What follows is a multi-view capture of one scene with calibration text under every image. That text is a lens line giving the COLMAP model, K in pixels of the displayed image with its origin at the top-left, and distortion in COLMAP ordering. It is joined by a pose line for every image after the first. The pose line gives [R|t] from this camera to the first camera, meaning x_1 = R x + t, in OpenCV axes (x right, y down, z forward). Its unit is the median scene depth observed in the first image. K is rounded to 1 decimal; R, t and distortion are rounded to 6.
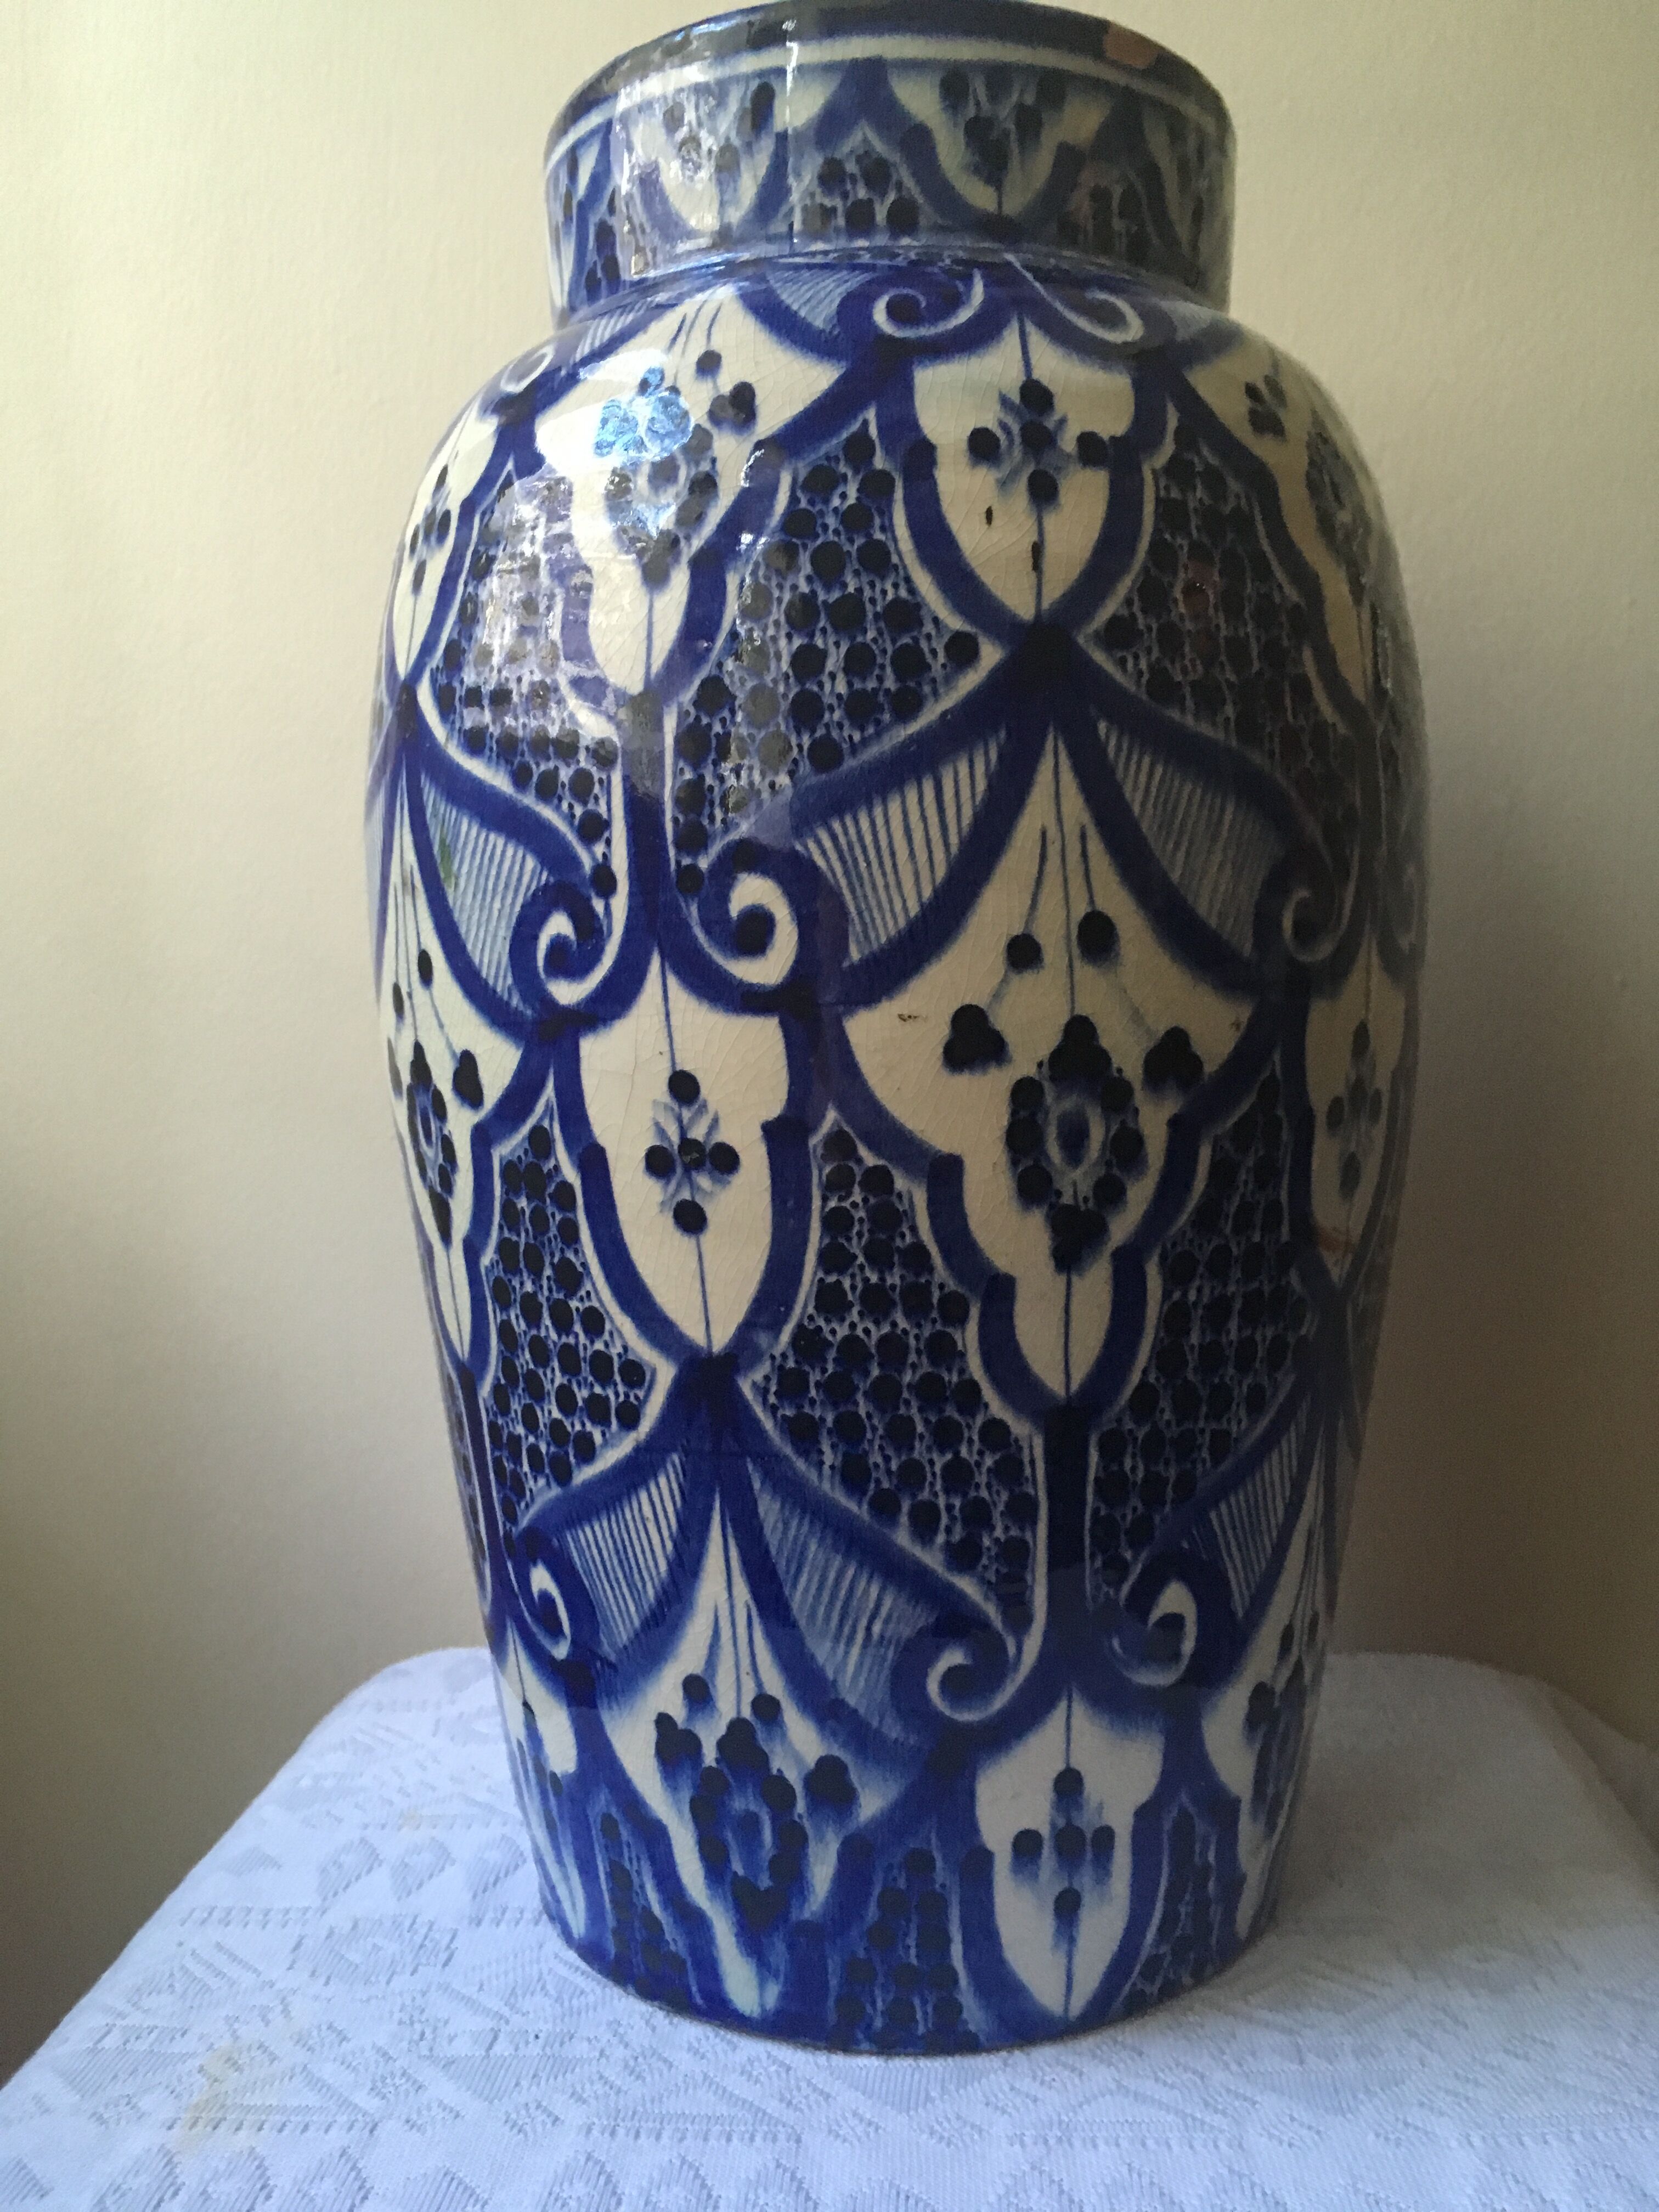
lens RADIAL K [[1903.8, 0, 829.5], [0, 1903.8, 1106.0], [0, 0, 1]] dist [0.010730, -0.011106]
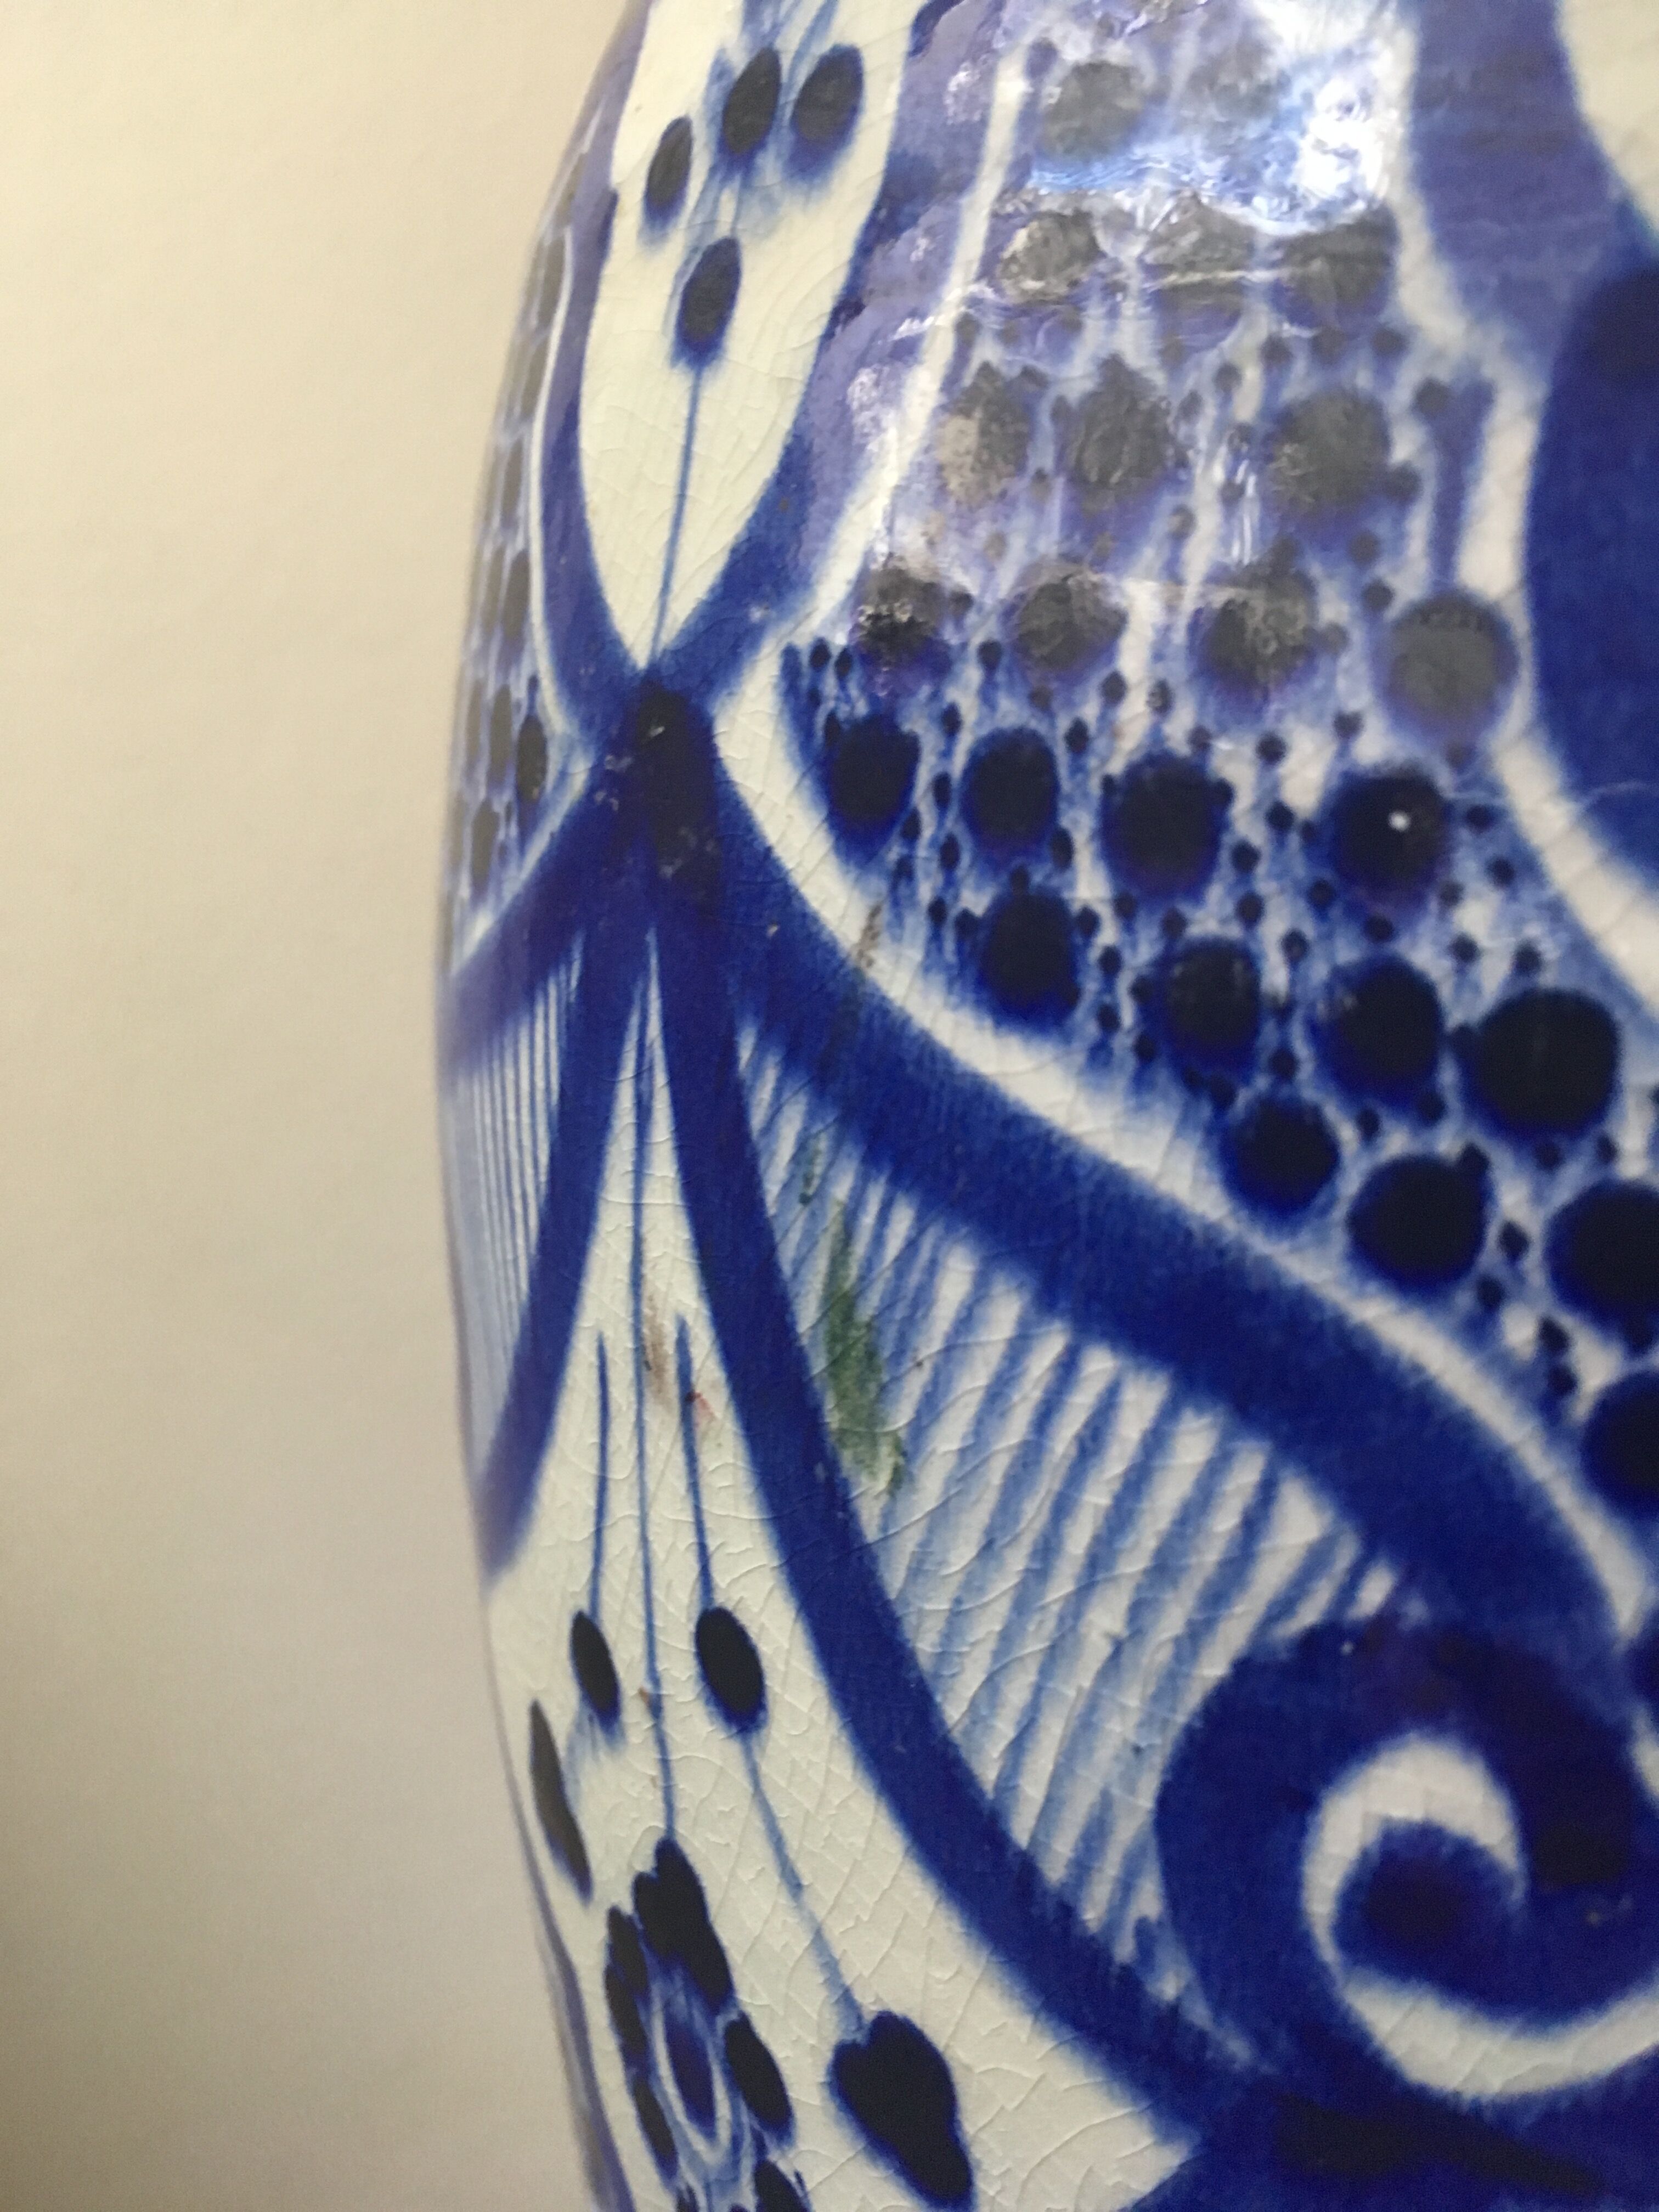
lens RADIAL K [[1903.8, 0, 829.5], [0, 1903.8, 1106.0], [0, 0, 1]] dist [0.010730, -0.011106]
pose [[0.997573, 0.008811, 0.069070, -0.229853], [-0.015405, 0.995307, 0.095530, -0.198159], [-0.067904, -0.096362, 0.993027, 0.752424]]
